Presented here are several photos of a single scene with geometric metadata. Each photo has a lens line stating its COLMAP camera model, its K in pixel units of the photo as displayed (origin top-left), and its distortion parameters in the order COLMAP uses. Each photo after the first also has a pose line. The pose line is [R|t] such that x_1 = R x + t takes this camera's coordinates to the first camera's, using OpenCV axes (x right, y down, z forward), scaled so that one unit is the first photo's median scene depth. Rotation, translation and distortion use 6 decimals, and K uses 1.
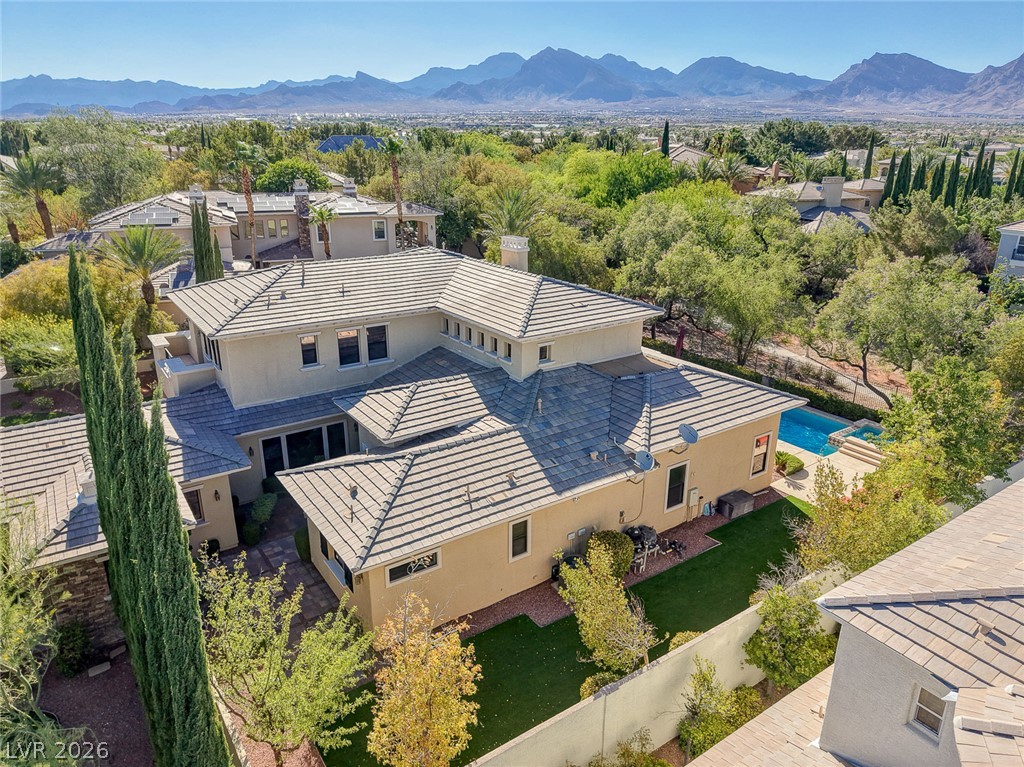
lens RADIAL K [[694.3, 0, 514.3], [0, 694.3, 386.3], [0, 0, 1]] dist [0.009419, -0.007984]
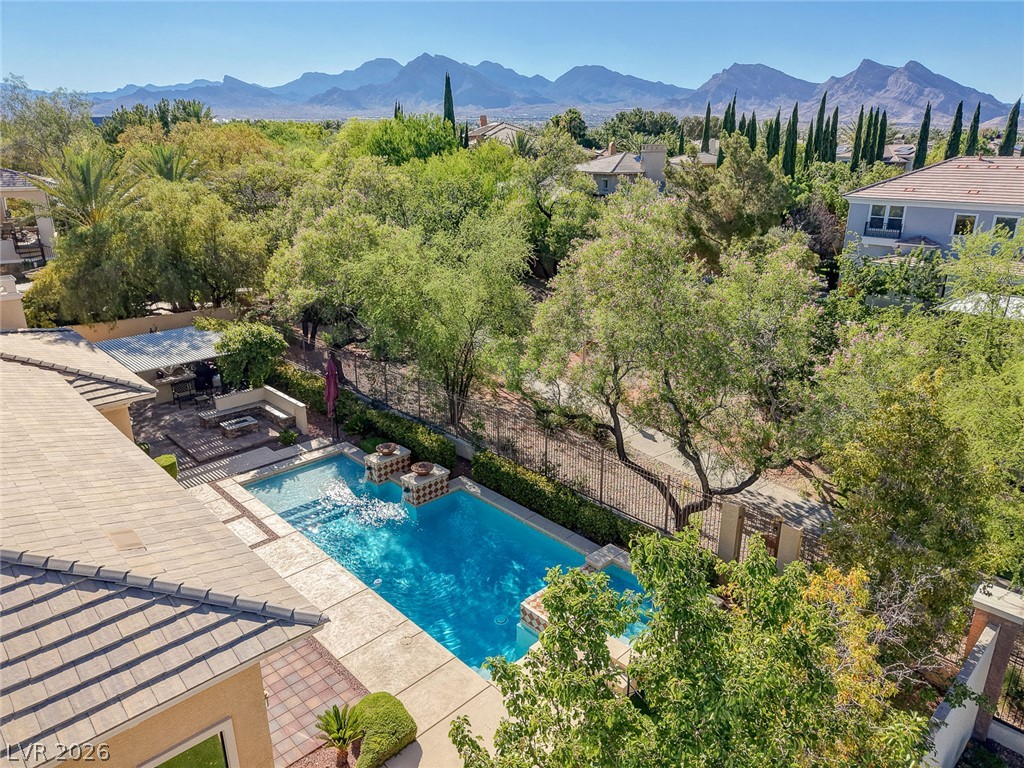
lens RADIAL K [[694.3, 0, 514.3], [0, 694.3, 386.8], [0, 0, 1]] dist [0.009419, -0.007984]
pose [[0.987276, -0.056441, 0.148664, 0.196295], [0.057535, 0.998339, -0.003070, -0.034381], [-0.148244, 0.011584, 0.988883, 0.279835]]
